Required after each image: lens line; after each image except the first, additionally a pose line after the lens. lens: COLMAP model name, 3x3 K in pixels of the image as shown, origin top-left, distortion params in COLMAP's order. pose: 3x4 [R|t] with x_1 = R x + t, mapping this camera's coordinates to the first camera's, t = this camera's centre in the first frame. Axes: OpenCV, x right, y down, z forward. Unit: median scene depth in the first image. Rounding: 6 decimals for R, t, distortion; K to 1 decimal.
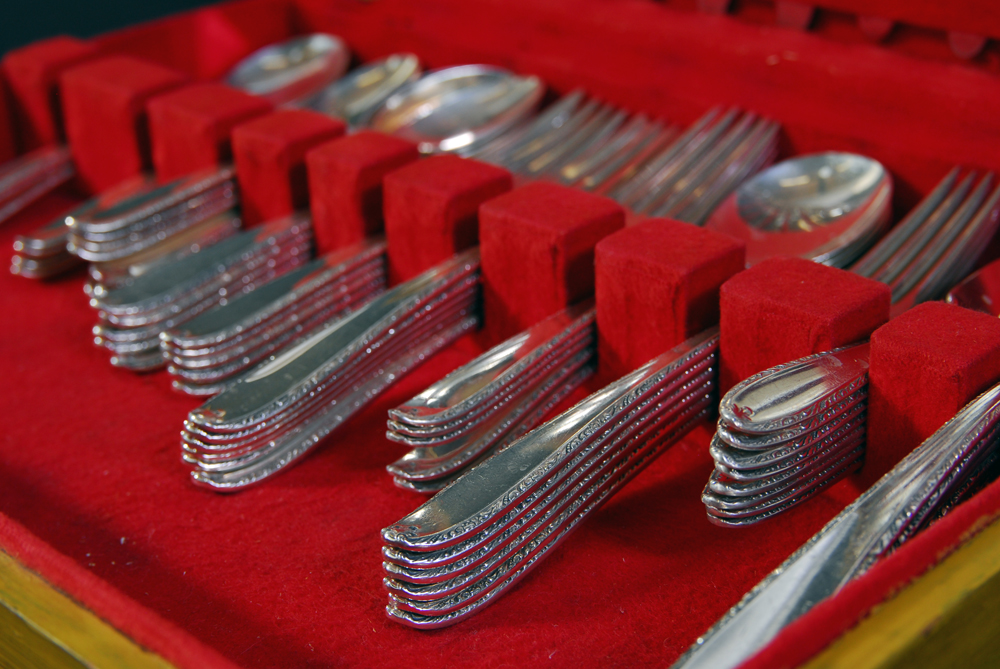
lens RADIAL K [[2164.0, 0, 500.0], [0, 2164.0, 333.6], [0, 0, 1]] dist [-0.067174, 0.000000]
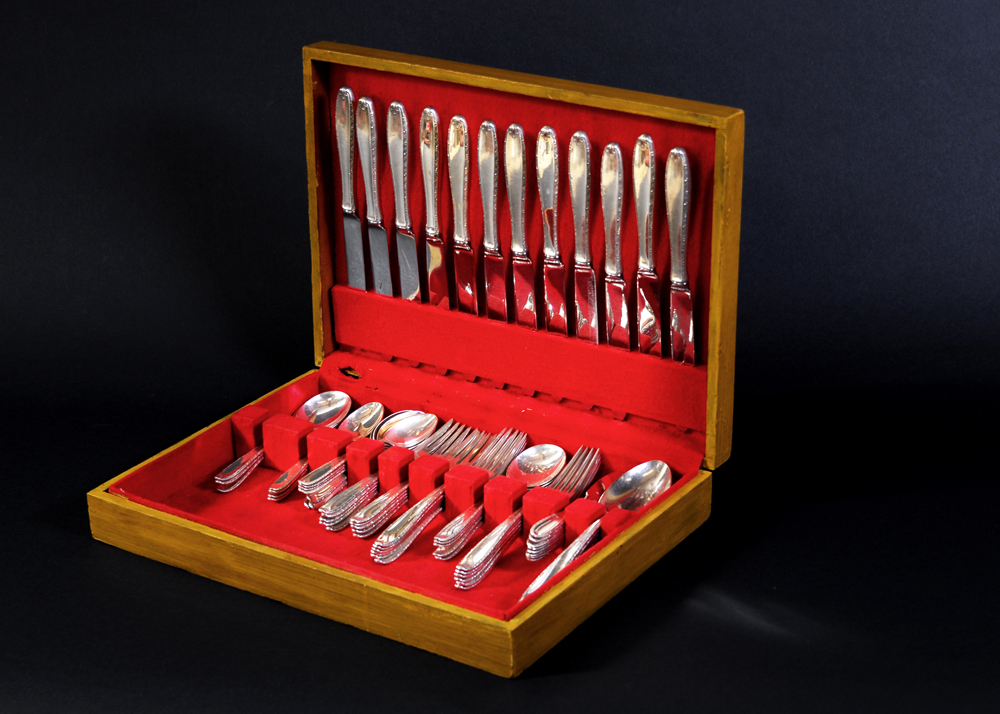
lens RADIAL K [[2318.3, 0, 498.4], [0, 2318.3, 358.4], [0, 0, 1]] dist [0.153690, 0.000000]
pose [[0.986077, -0.052920, 0.157643, -0.443897], [0.058652, 0.997768, -0.031933, -0.109432], [-0.155601, 0.040735, 0.986980, -2.340632]]
